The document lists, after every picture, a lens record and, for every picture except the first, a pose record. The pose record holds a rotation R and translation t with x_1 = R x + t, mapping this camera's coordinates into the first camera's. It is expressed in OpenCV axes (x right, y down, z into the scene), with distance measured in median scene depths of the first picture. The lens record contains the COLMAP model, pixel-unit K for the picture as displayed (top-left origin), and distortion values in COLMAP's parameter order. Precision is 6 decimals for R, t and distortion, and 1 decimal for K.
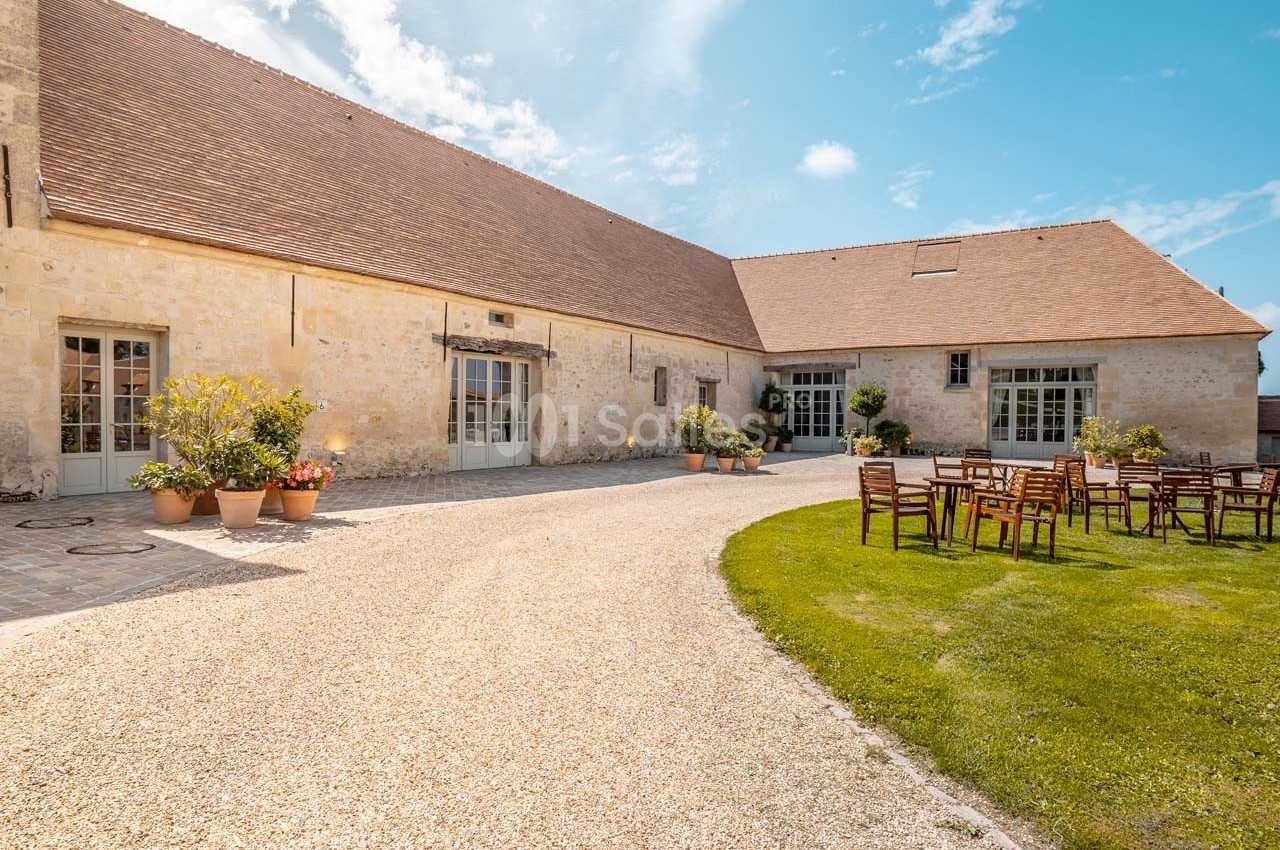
lens RADIAL K [[722.4, 0, 640.0], [0, 722.4, 425.0], [0, 0, 1]] dist [0.004303, 0.000553]
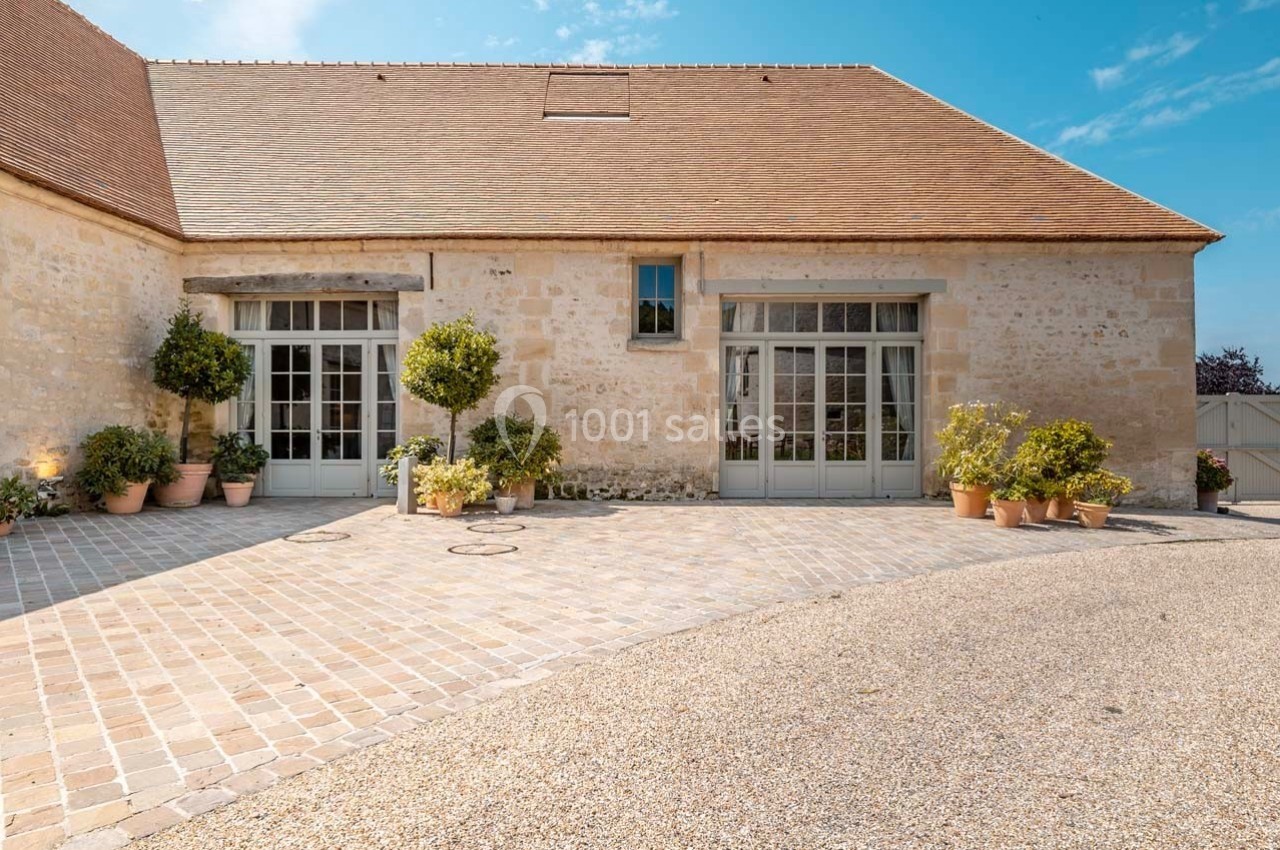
lens RADIAL K [[722.4, 0, 640.0], [0, 722.4, 425.0], [0, 0, 1]] dist [0.004303, 0.000553]
pose [[0.854532, -0.005951, 0.519364, 0.202892], [0.012516, 0.999880, -0.009136, 0.002622], [-0.519247, 0.014307, 0.854504, 0.627307]]
